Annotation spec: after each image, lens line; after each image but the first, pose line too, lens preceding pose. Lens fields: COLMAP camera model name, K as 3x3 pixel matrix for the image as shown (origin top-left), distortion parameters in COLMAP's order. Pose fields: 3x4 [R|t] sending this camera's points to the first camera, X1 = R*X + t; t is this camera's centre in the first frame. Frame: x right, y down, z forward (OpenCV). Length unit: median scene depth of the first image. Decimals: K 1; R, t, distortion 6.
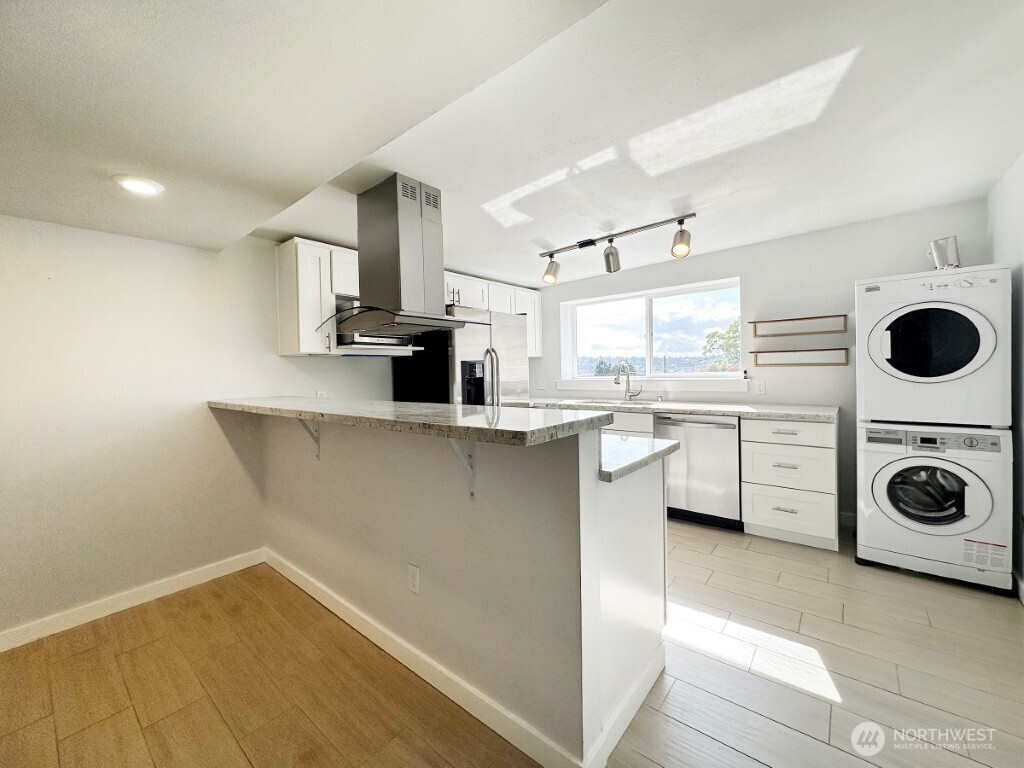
lens RADIAL K [[407.7, 0, 508.9], [0, 407.7, 379.6], [0, 0, 1]] dist [-0.001292, -0.000239]
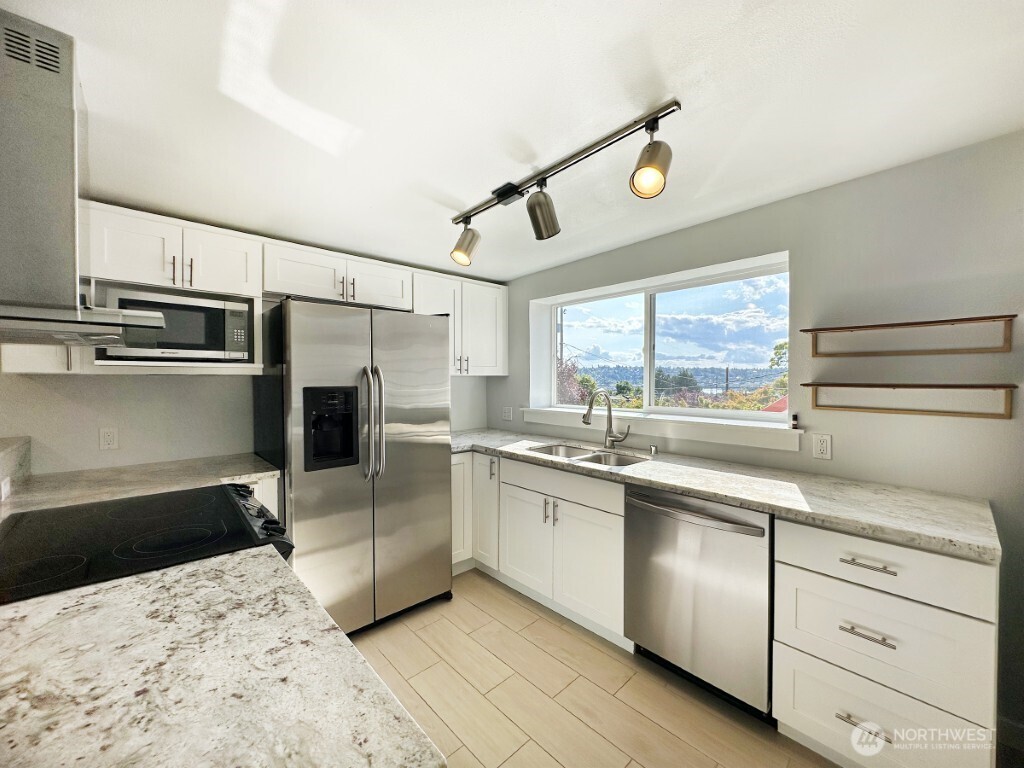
lens RADIAL K [[421.3, 0, 503.1], [0, 421.3, 390.0], [0, 0, 1]] dist [-0.001807, -0.000146]
pose [[0.992634, 0.026396, -0.118243, 0.253840], [-0.026061, 0.999651, 0.004377, -0.051151], [0.118317, -0.001264, 0.992975, 0.383025]]
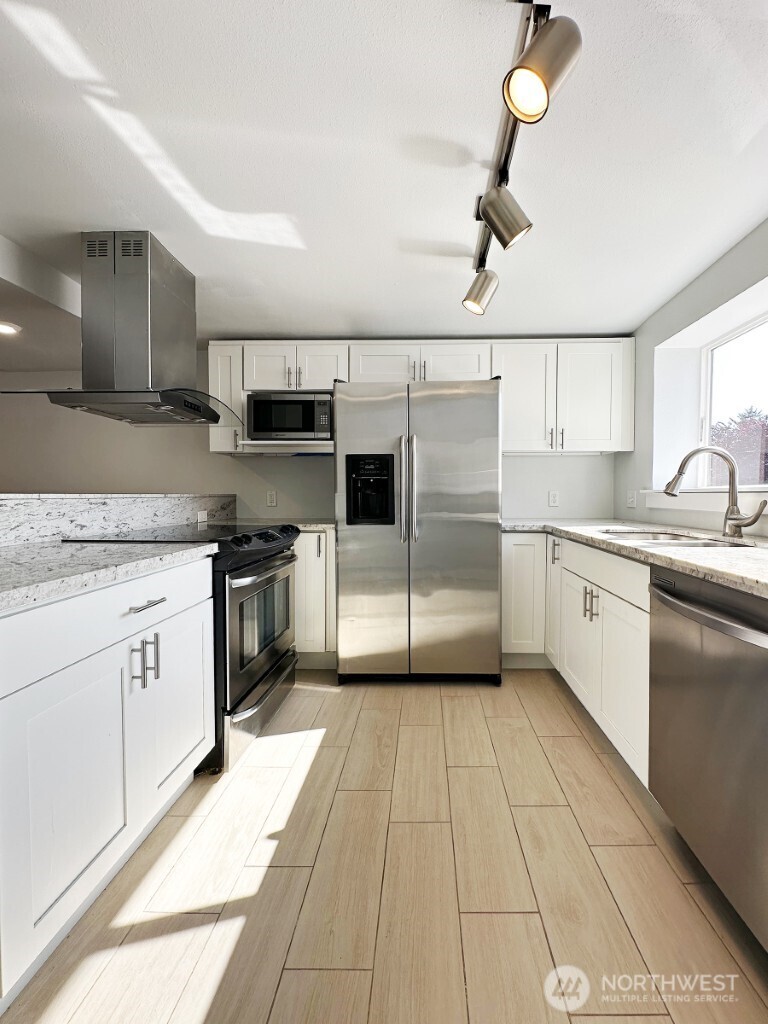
lens RADIAL K [[421.3, 0, 386.4], [0, 421.3, 507.2], [0, 0, 1]] dist [-0.001807, -0.000146]
pose [[0.632508, 0.049297, -0.772983, 0.515251], [-0.028942, 0.998780, 0.040014, 0.017018], [0.774013, -0.002938, 0.633163, 0.548139]]
